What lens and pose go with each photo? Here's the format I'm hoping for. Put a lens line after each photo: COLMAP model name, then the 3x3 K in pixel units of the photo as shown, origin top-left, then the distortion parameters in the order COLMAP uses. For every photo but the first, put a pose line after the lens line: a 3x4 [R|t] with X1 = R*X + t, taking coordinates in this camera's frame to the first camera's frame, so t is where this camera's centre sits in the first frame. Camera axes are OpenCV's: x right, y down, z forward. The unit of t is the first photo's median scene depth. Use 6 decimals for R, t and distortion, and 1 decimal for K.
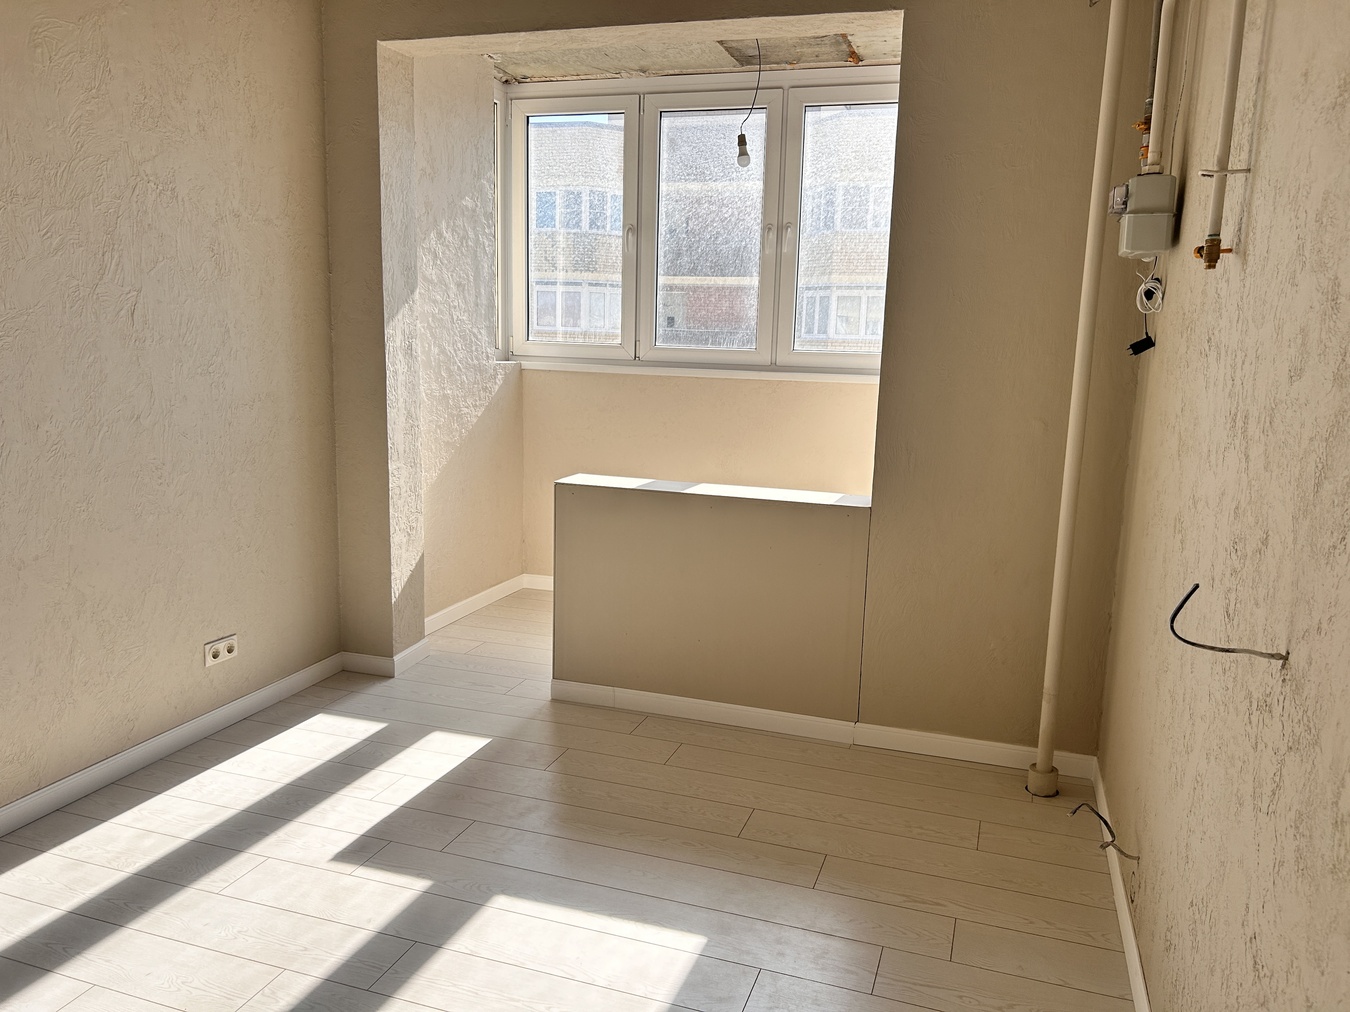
lens RADIAL K [[1023.6, 0, 671.6], [0, 1023.6, 513.8], [0, 0, 1]] dist [0.047139, -0.043554]
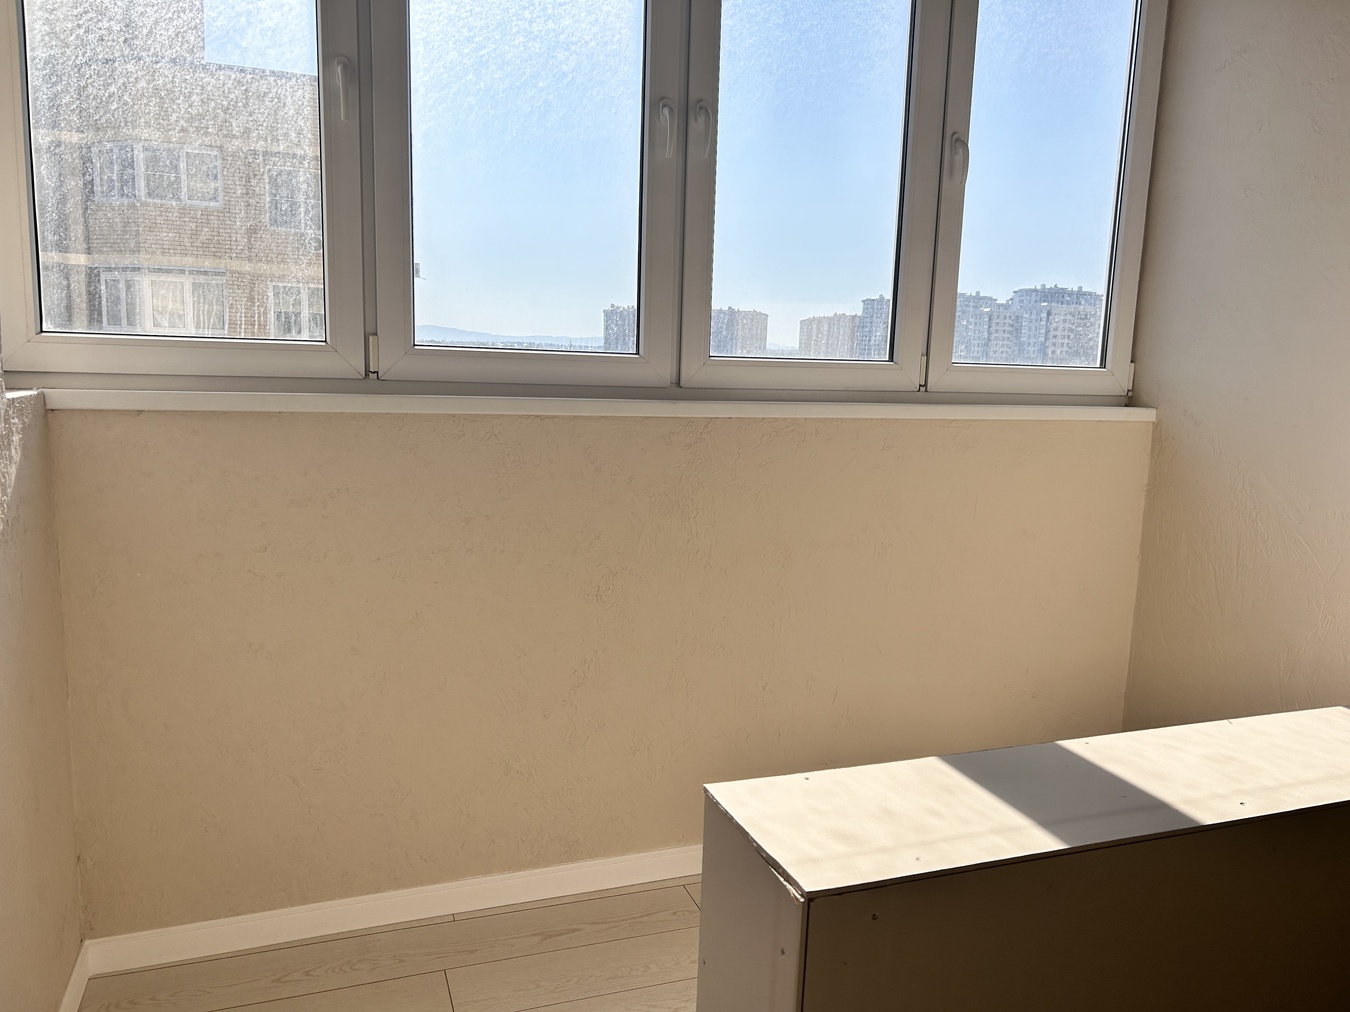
lens RADIAL K [[1023.6, 0, 674.6], [0, 1023.6, 505.1], [0, 0, 1]] dist [0.047139, -0.043554]
pose [[0.780237, -0.095576, 0.618139, -0.257056], [0.098767, 0.994684, 0.029130, -0.121171], [-0.617637, 0.038323, 0.785529, 0.724257]]
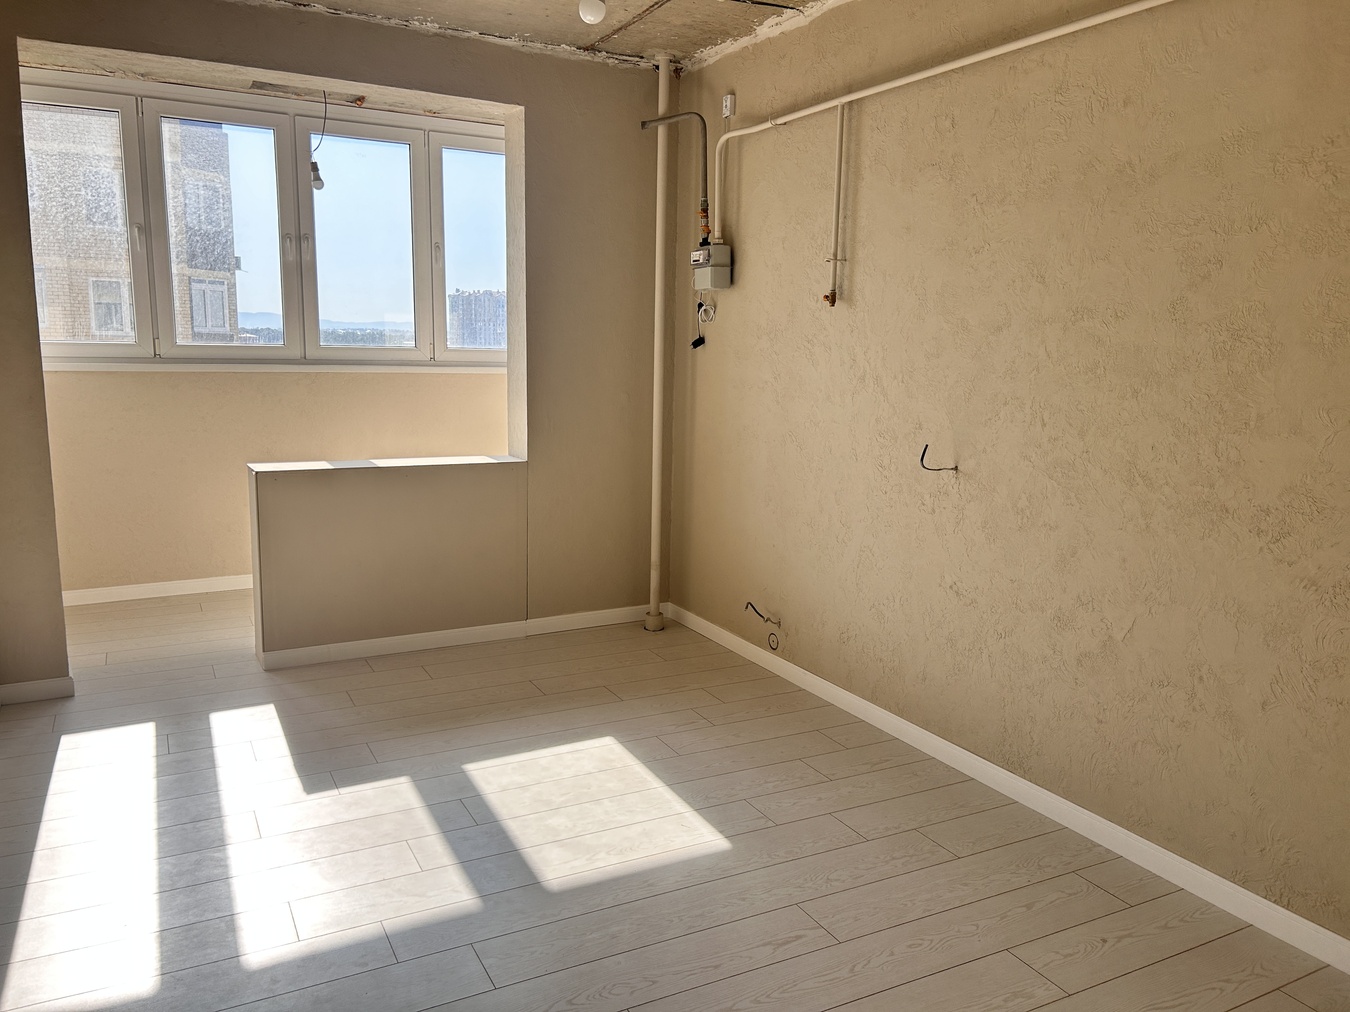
lens RADIAL K [[1023.6, 0, 667.0], [0, 1023.6, 506.7], [0, 0, 1]] dist [0.047139, -0.043554]
pose [[0.688787, -0.132183, 0.712811, -0.537531], [0.127239, 0.990017, 0.060637, -0.003456], [-0.713711, 0.048932, 0.698730, -0.077189]]
